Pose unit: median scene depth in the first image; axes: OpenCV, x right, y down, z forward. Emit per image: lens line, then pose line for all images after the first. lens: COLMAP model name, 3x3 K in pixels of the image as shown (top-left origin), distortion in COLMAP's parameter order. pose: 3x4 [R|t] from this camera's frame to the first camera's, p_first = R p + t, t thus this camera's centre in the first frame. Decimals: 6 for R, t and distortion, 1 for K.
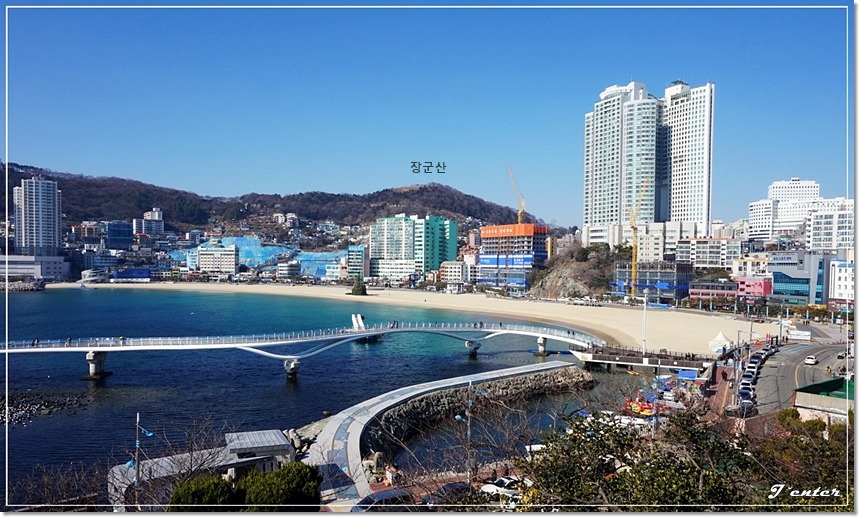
lens RADIAL K [[616.9, 0, 424.0], [0, 616.9, 285.5], [0, 0, 1]] dist [-0.061634, 0.035269]
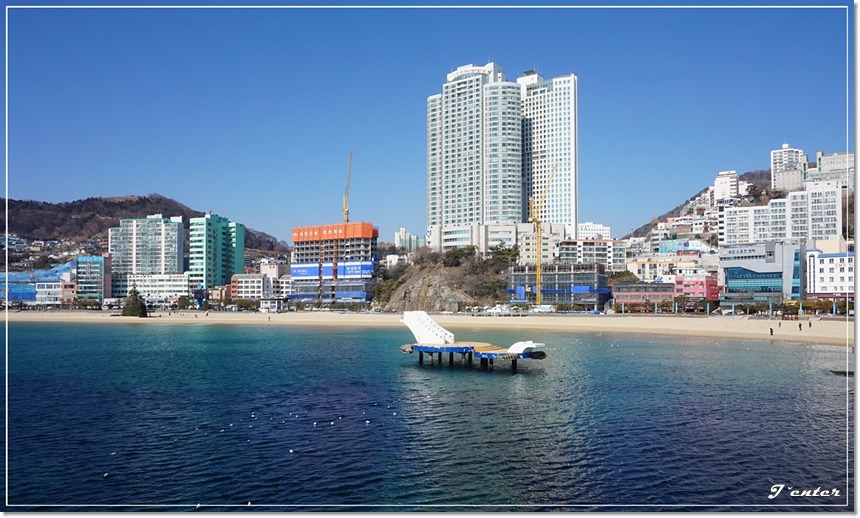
lens RADIAL K [[616.9, 0, 451.4], [0, 616.9, 295.5], [0, 0, 1]] dist [-0.061634, 0.035269]
pose [[0.868932, -0.009656, 0.494837, -0.124042], [0.028108, 0.999159, -0.029860, 0.019612], [-0.494132, 0.039855, 0.868473, 0.248382]]
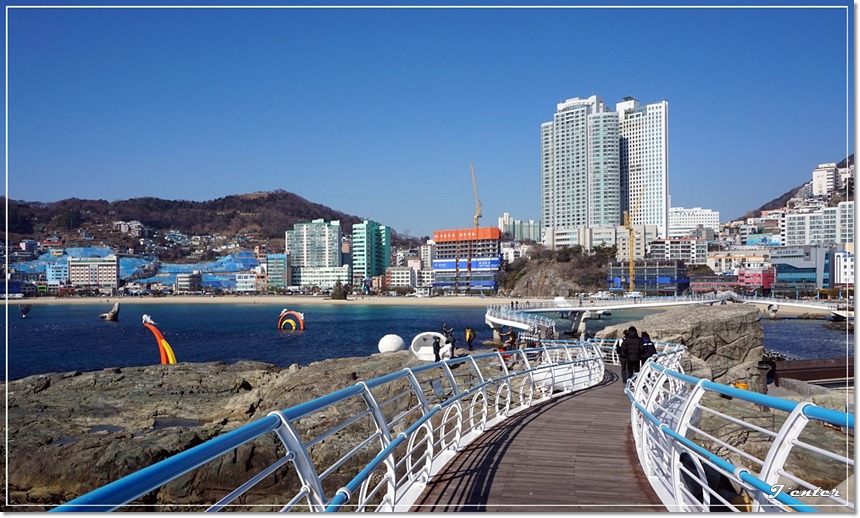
lens RADIAL K [[670.6, 0, 384.7], [0, 670.6, 287.4], [0, 0, 1]] dist [-0.056759, 0.032333]
pose [[0.963338, -0.018919, 0.267623, -0.292862], [0.025904, 0.999409, -0.022594, 0.019002], [-0.267037, 0.028698, 0.963259, -0.019366]]
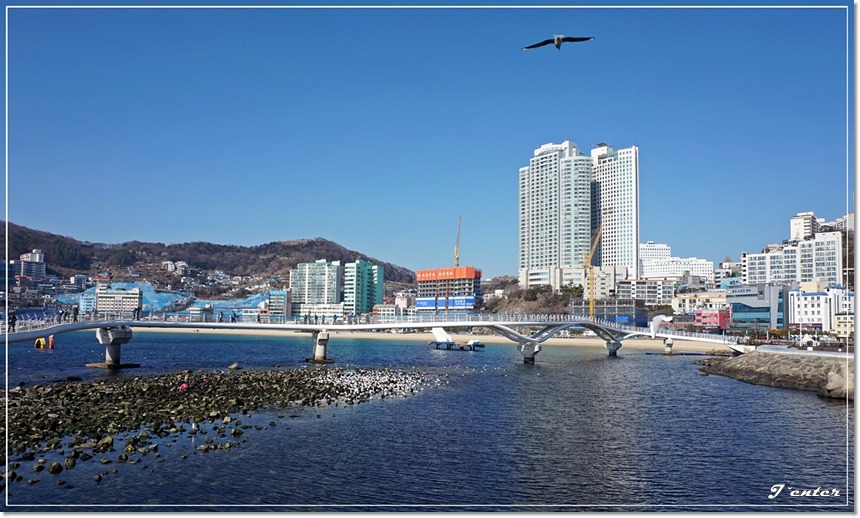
lens RADIAL K [[590.1, 0, 409.6], [0, 590.1, 287.3], [0, 0, 1]] dist [-0.072136, 0.029766]
pose [[0.975653, 0.021347, 0.218278, -0.144080], [-0.000188, 0.995333, -0.096501, 0.030333], [-0.219319, 0.094110, 0.971104, 0.045918]]
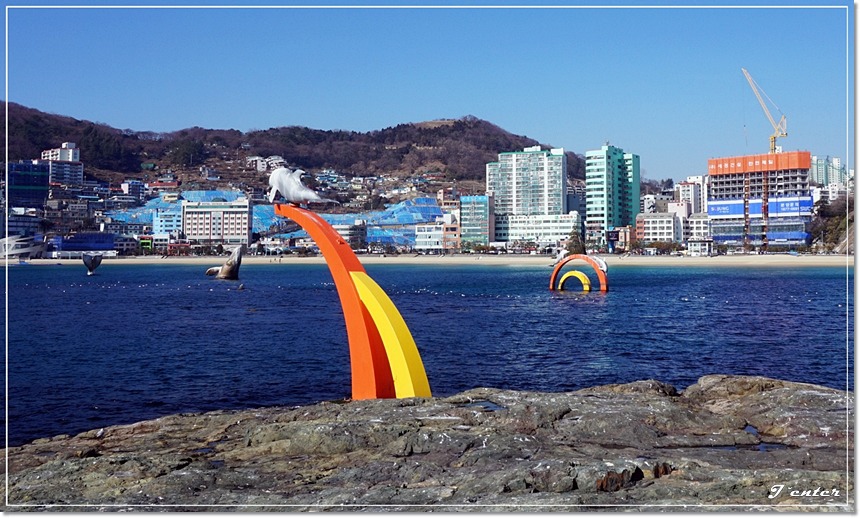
lens RADIAL K [[879.6, 0, 537.2], [0, 879.6, 183.0], [0, 0, 1]] dist [-0.049417, 0.000000]
pose [[0.979445, -0.000541, 0.201709, -0.302124], [0.021859, 0.994392, -0.103477, 0.027325], [-0.200522, 0.105759, 0.973964, 0.113974]]
